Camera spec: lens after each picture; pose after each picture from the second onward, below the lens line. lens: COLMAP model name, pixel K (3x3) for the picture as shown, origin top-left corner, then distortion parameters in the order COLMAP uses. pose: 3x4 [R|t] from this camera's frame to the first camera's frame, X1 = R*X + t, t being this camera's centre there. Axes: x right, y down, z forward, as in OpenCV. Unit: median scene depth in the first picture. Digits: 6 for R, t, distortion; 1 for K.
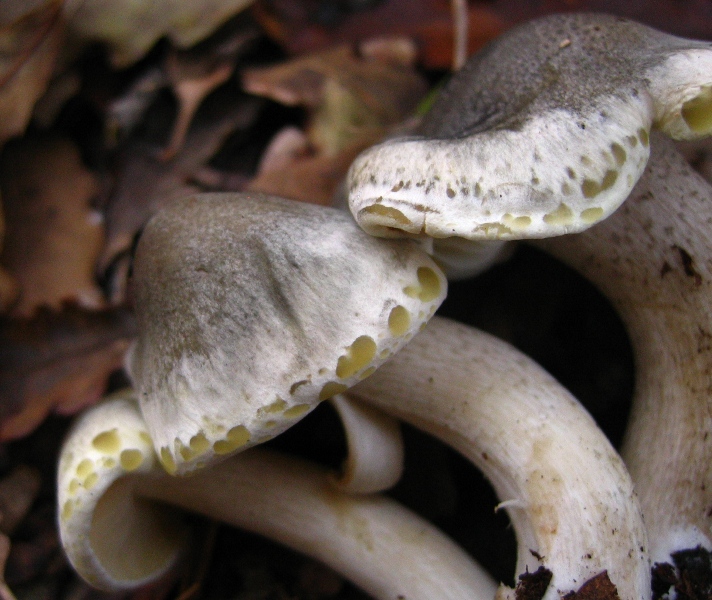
lens RADIAL K [[913.5, 0, 356.0], [0, 913.5, 282.6], [0, 0, 1]] dist [-0.112183, 0.012140]
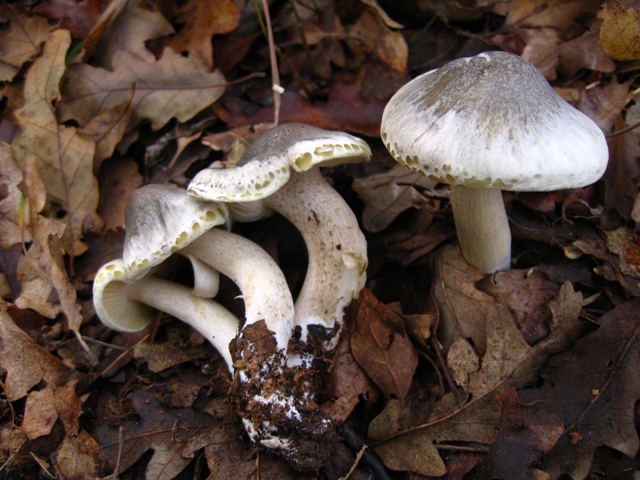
lens RADIAL K [[672.9, 0, 320.0], [0, 672.9, 240.0], [0, 0, 1]] dist [-0.009497, -0.003160]
pose [[0.988212, 0.055129, -0.142824, 0.750527], [-0.060711, 0.997541, -0.035020, 0.132933], [0.140542, 0.043279, 0.989128, -1.127485]]
